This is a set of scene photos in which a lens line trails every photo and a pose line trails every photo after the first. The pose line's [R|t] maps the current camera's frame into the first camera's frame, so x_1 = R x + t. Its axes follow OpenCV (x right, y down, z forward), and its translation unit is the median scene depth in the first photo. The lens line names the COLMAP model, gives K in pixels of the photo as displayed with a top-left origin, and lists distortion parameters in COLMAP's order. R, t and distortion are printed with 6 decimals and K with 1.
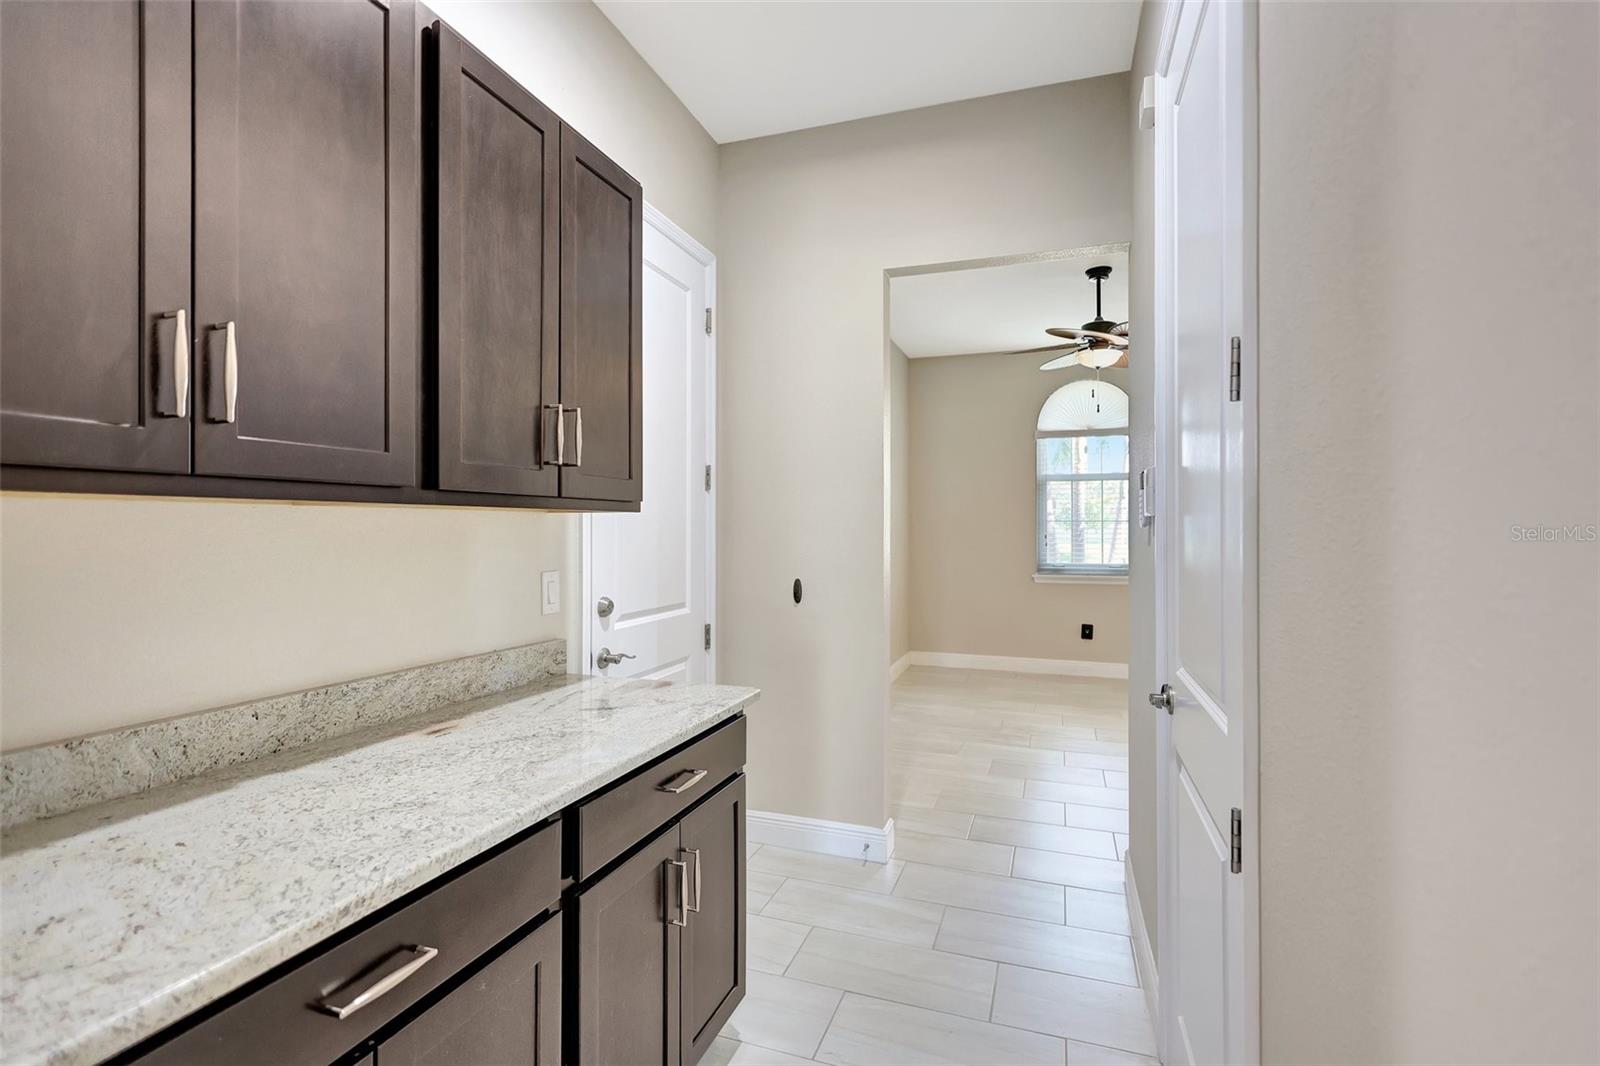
lens RADIAL K [[738.5, 0, 800.0], [0, 738.5, 533.0], [0, 0, 1]] dist [-0.002340, 0.000880]
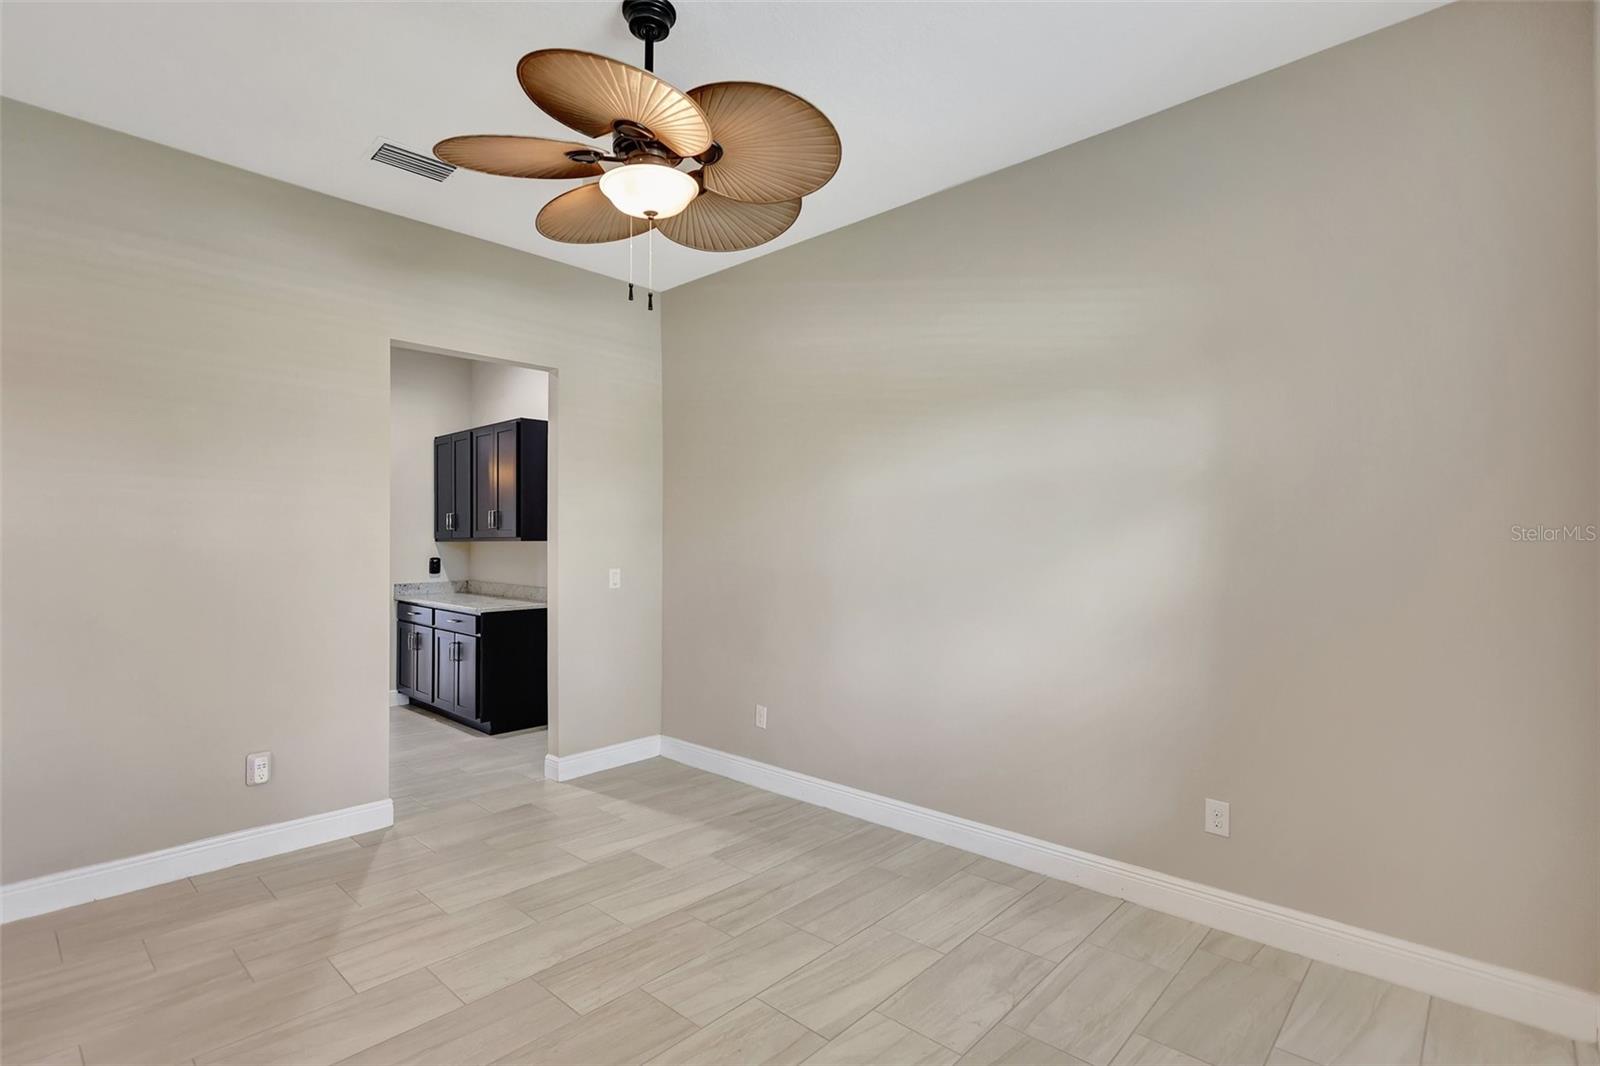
lens RADIAL K [[738.5, 0, 800.0], [0, 738.5, 533.0], [0, 0, 1]] dist [-0.002340, 0.000880]
pose [[-0.384935, -0.007879, -0.922910, 0.559838], [-0.000857, 0.999966, -0.008179, -0.012093], [0.922943, -0.002357, -0.384929, 0.886537]]
